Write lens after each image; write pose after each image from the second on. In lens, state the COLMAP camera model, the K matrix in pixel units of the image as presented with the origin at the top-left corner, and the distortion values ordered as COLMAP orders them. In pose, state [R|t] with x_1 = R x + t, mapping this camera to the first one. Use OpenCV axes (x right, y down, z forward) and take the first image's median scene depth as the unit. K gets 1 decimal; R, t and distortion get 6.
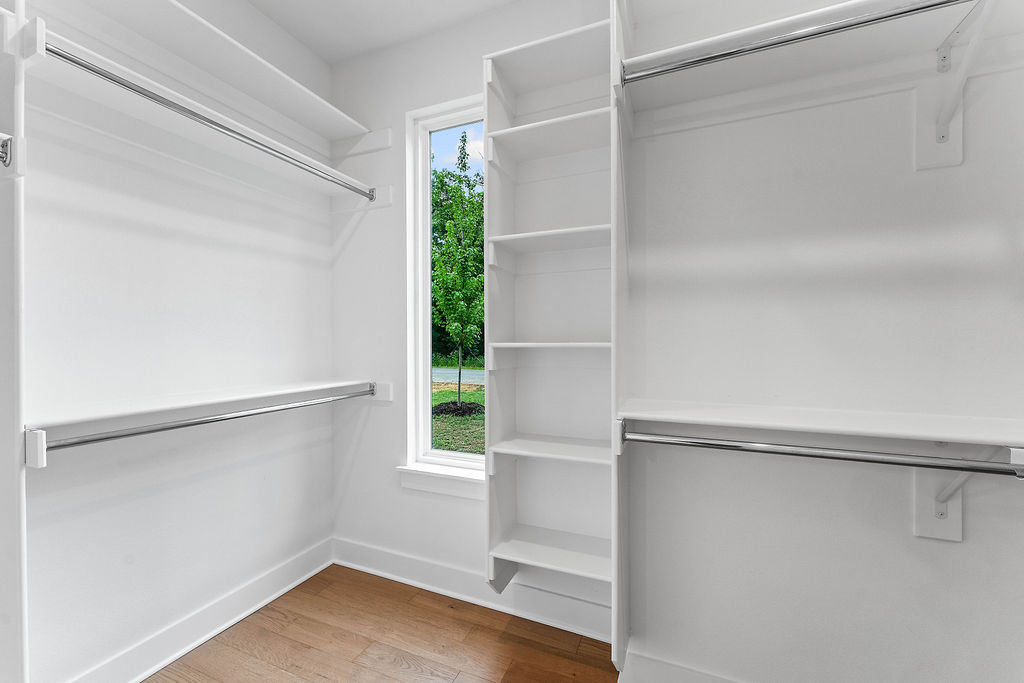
lens RADIAL K [[410.6, 0, 512.0], [0, 410.6, 341.5], [0, 0, 1]] dist [-0.000737, -0.000519]
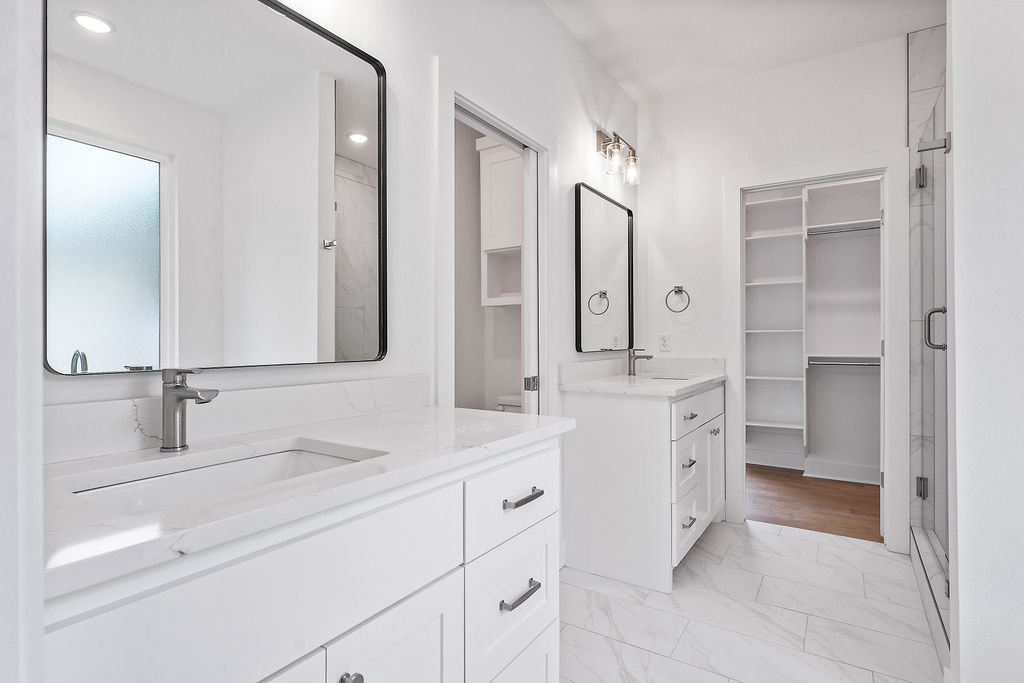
lens RADIAL K [[523.2, 0, 512.0], [0, 523.2, 341.5], [0, 0, 1]] dist [-0.000318, 0.000637]
pose [[0.963682, -0.002446, -0.267041, -0.654227], [0.001630, 0.999993, -0.003277, 0.096970], [0.267047, 0.002723, 0.963680, -2.692103]]
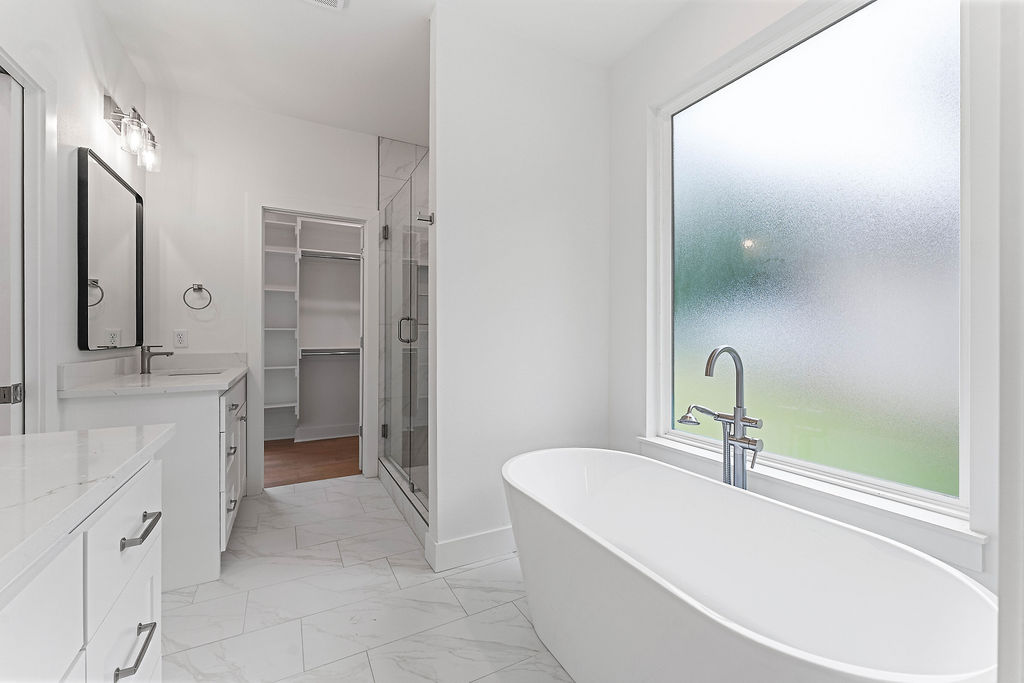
lens RADIAL K [[410.6, 0, 512.0], [0, 410.6, 341.5], [0, 0, 1]] dist [-0.000737, -0.000519]
pose [[0.697297, -0.008960, 0.716727, -0.941566], [0.003767, 0.999954, 0.008836, 0.096545], [-0.716773, -0.003462, 0.697298, -2.585997]]
